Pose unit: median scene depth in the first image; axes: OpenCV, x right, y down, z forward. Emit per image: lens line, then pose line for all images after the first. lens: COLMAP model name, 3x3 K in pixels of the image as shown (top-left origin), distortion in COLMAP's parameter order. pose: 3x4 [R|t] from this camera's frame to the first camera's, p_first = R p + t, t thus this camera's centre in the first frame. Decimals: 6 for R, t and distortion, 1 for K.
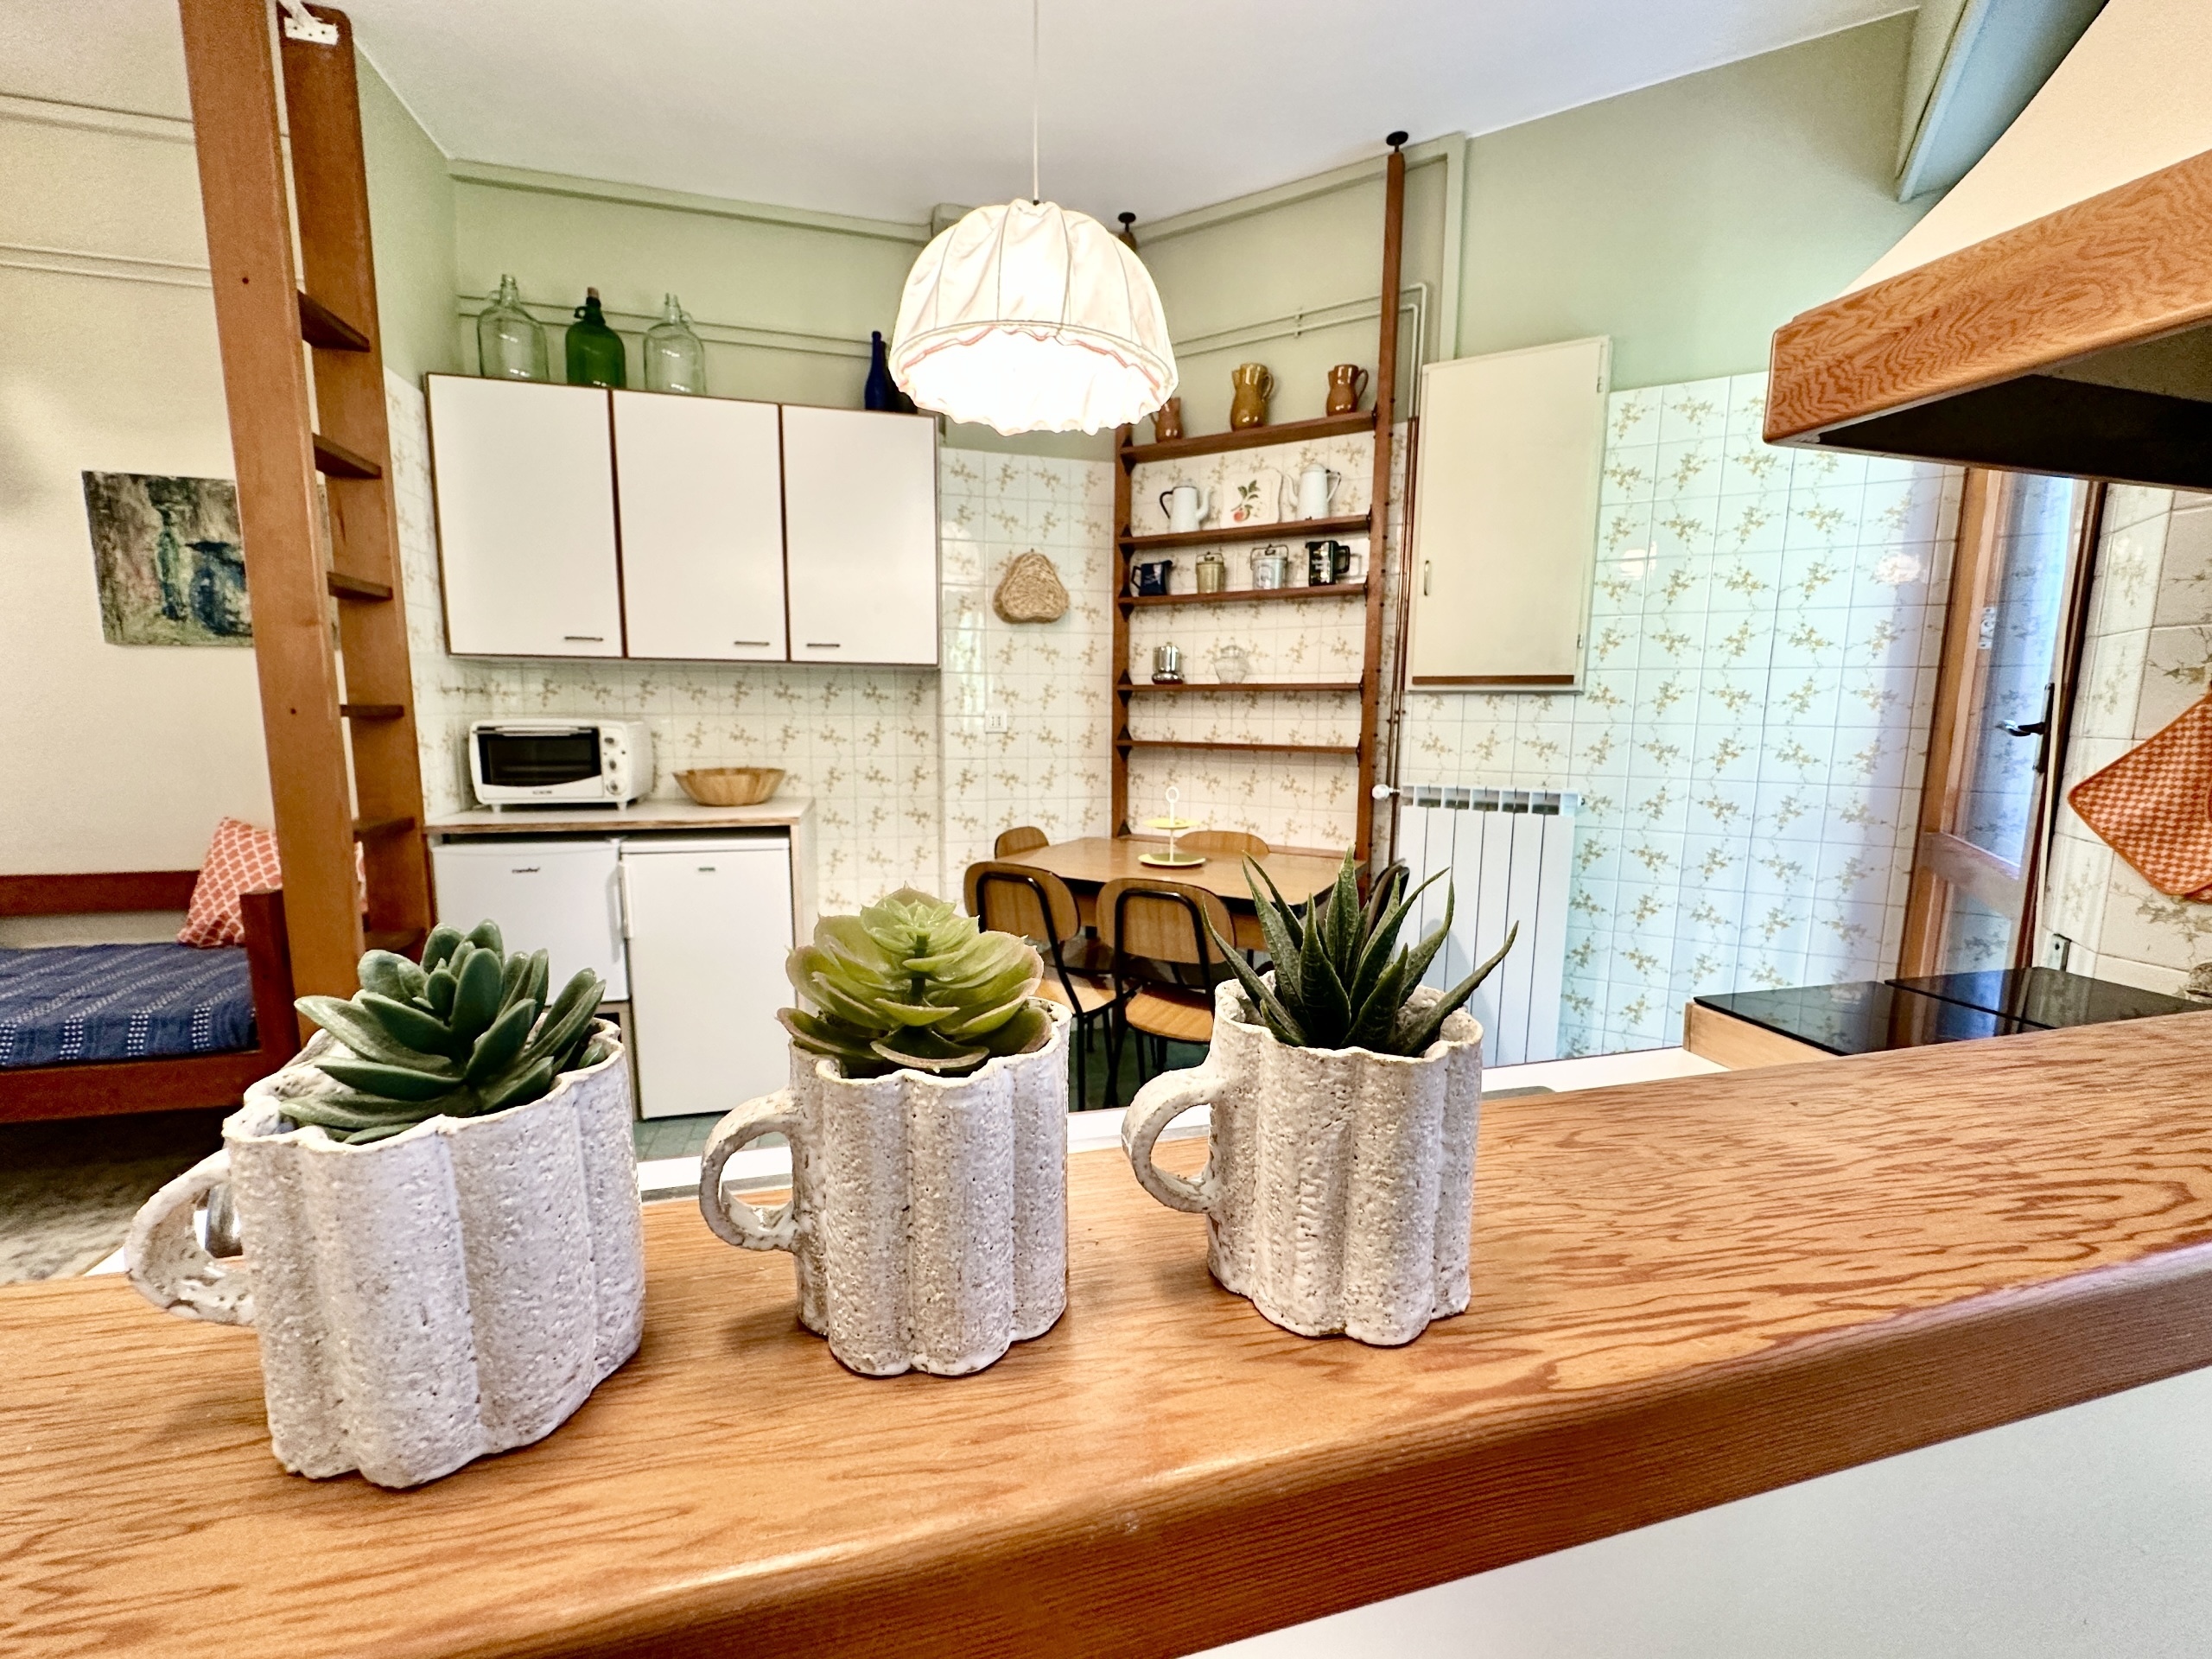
lens RADIAL K [[878.7, 0, 1106.0], [0, 878.7, 829.5], [0, 0, 1]] dist [-0.003321, 0.000725]
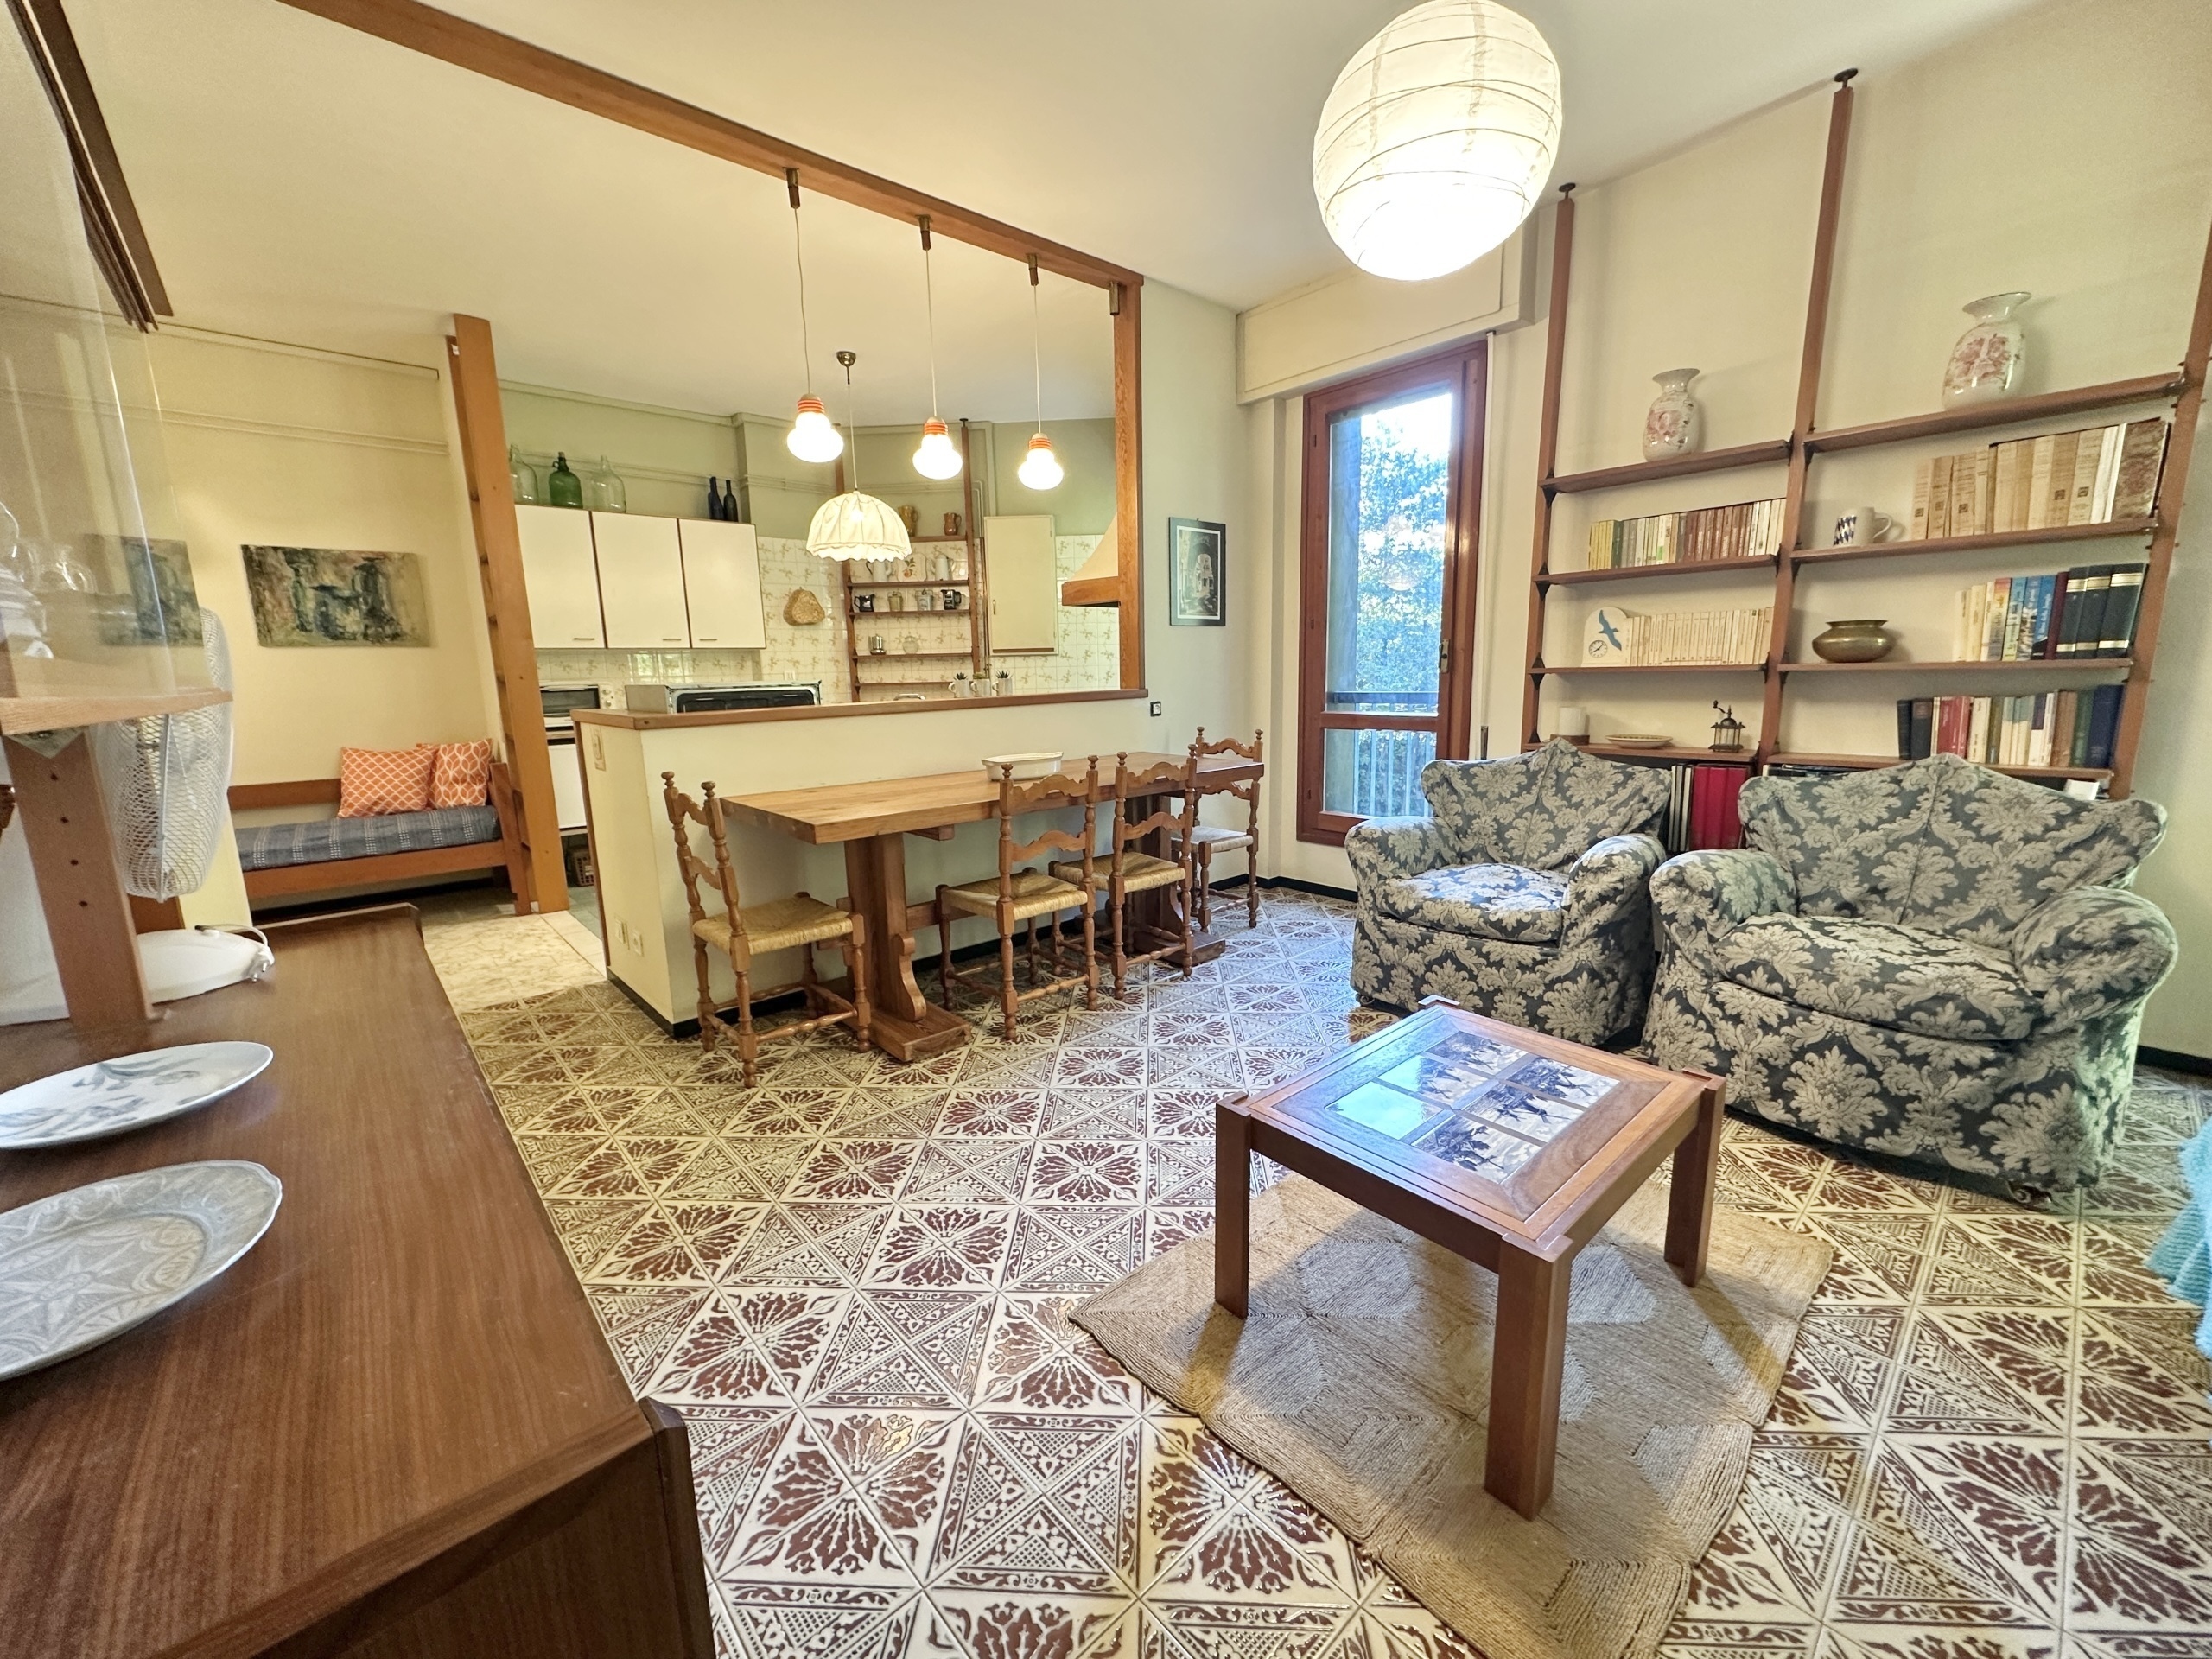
lens RADIAL K [[878.7, 0, 1106.0], [0, 878.7, 829.5], [0, 0, 1]] dist [-0.003321, 0.000725]
pose [[0.888366, -0.112300, 0.445190, -0.478073], [0.093226, 0.993548, 0.064593, 0.179273], [-0.449571, -0.015879, 0.893103, -1.233779]]
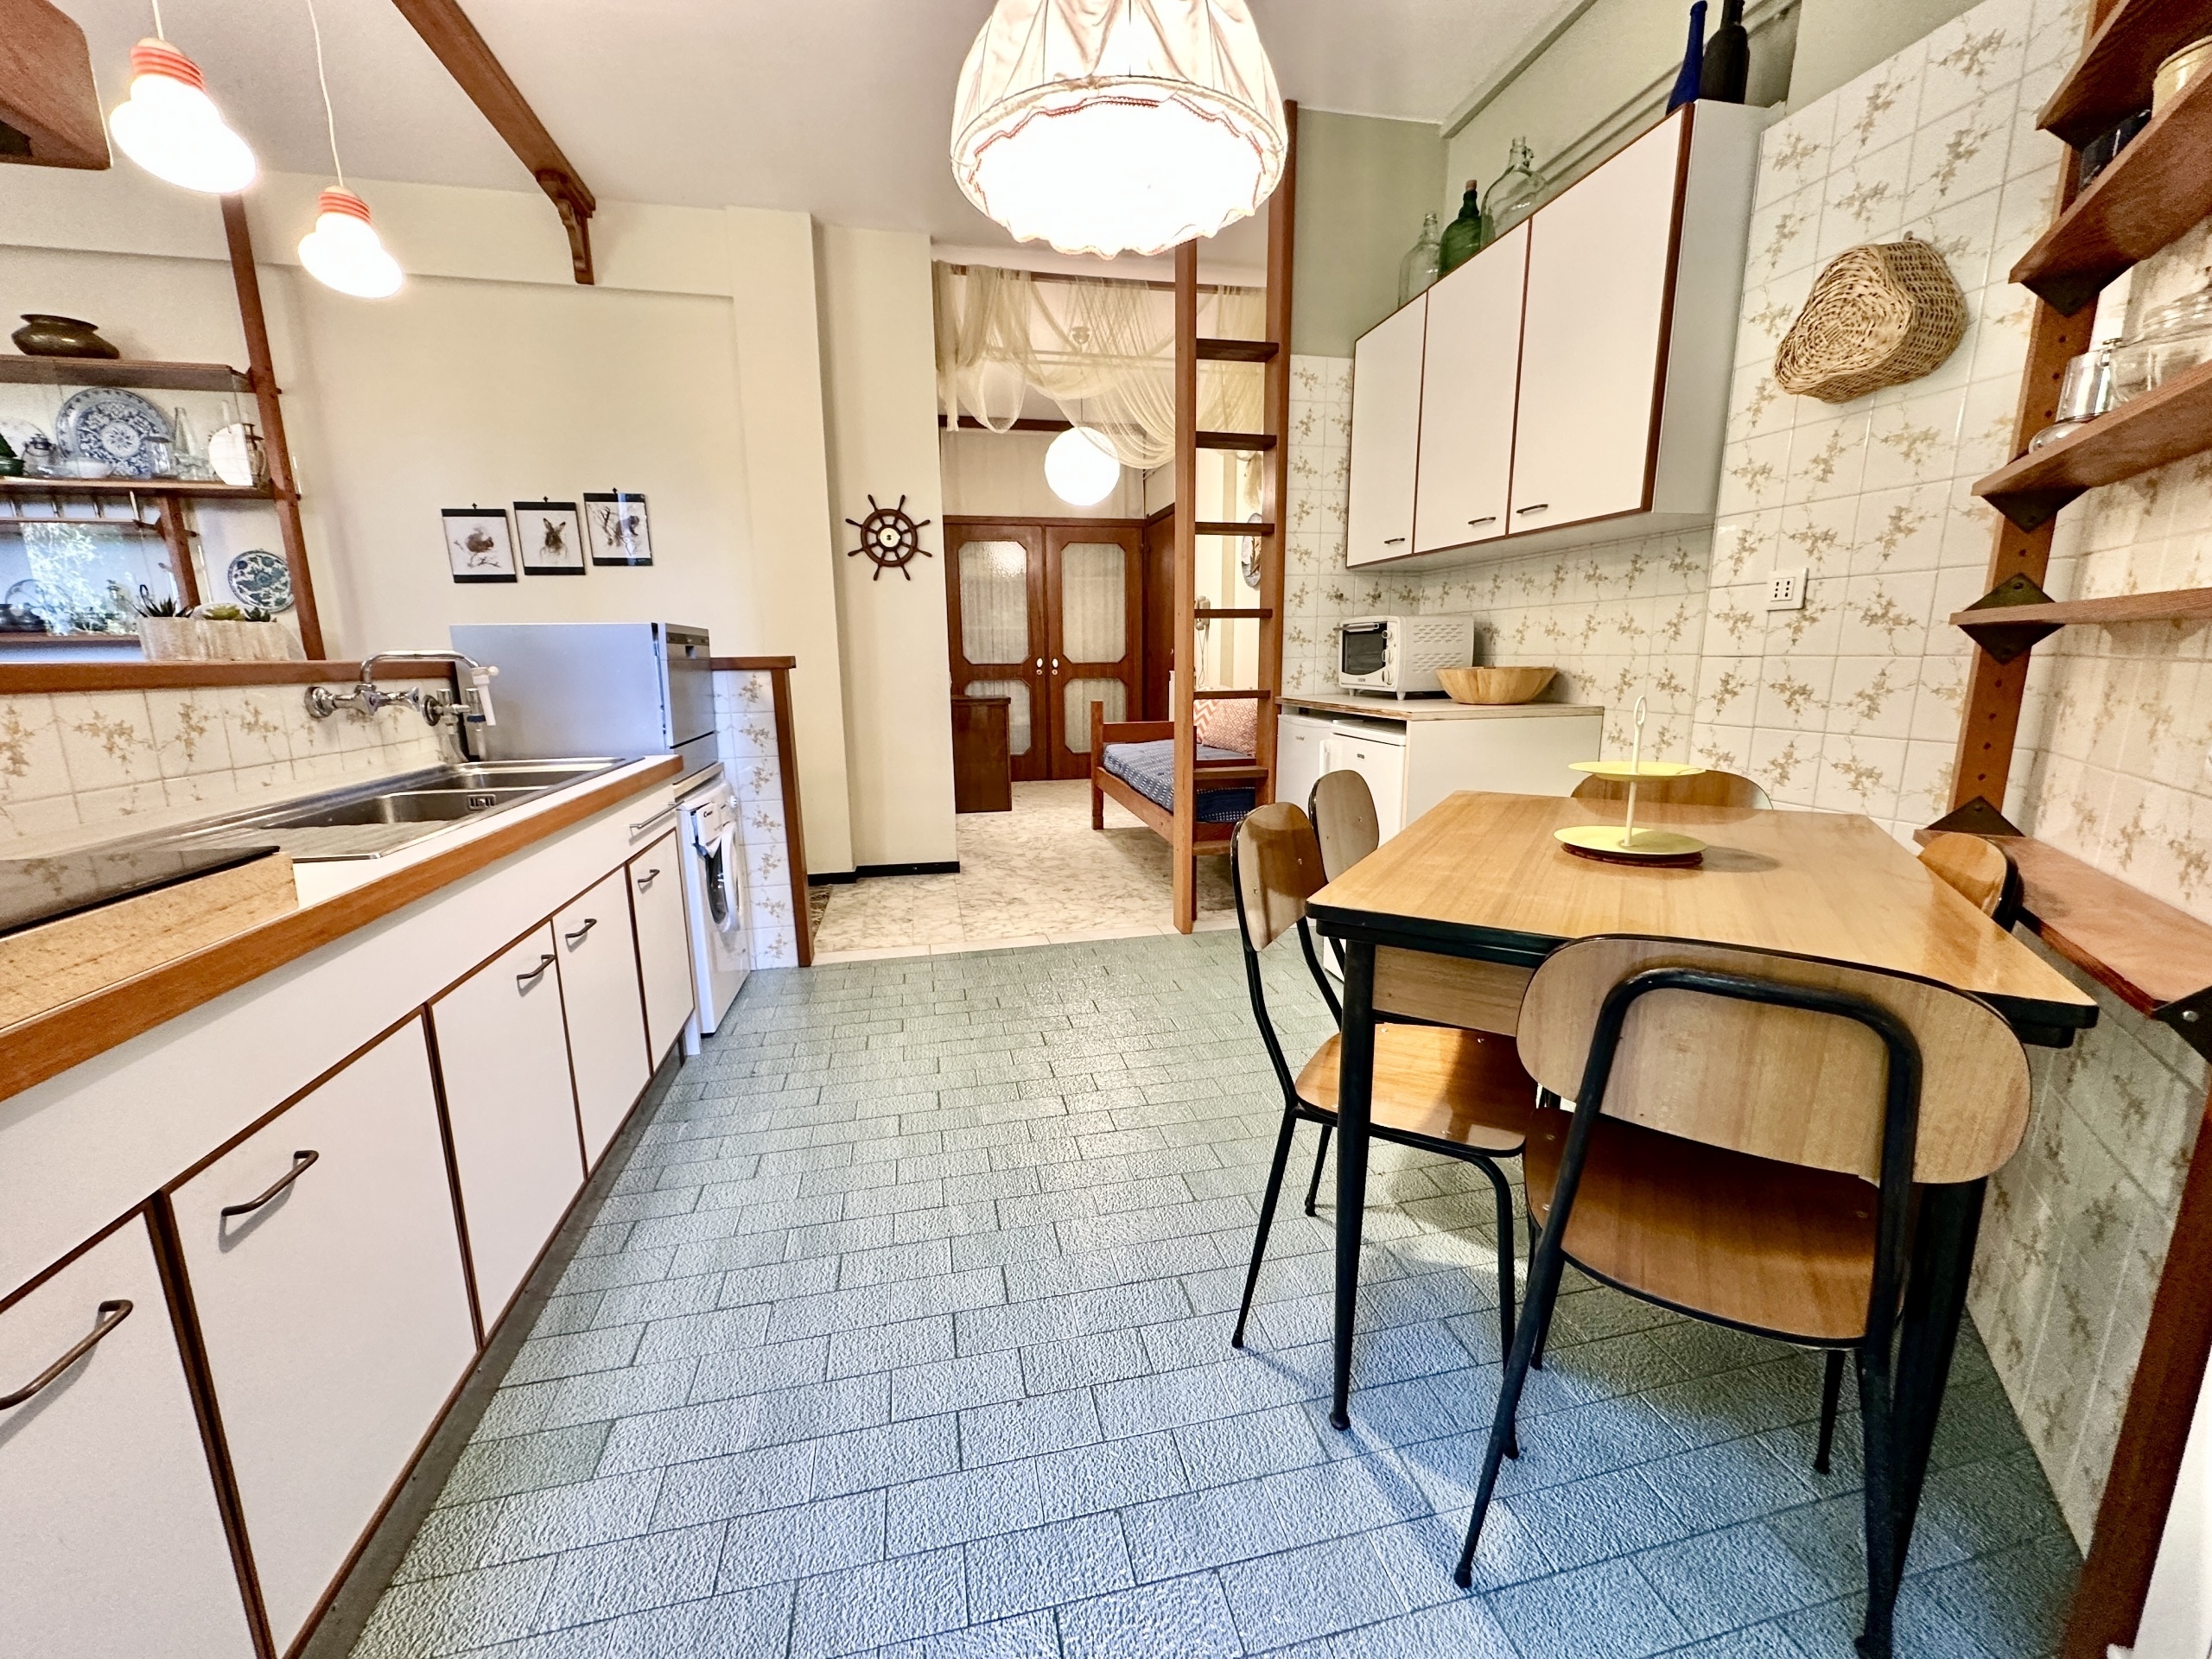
lens RADIAL K [[878.7, 0, 1106.0], [0, 878.7, 829.5], [0, 0, 1]] dist [-0.003321, 0.000725]
pose [[-0.036194, 0.190072, -0.981103, 0.568650], [-0.122237, 0.973532, 0.193115, -0.032674], [0.991841, 0.126917, -0.012002, 0.692391]]
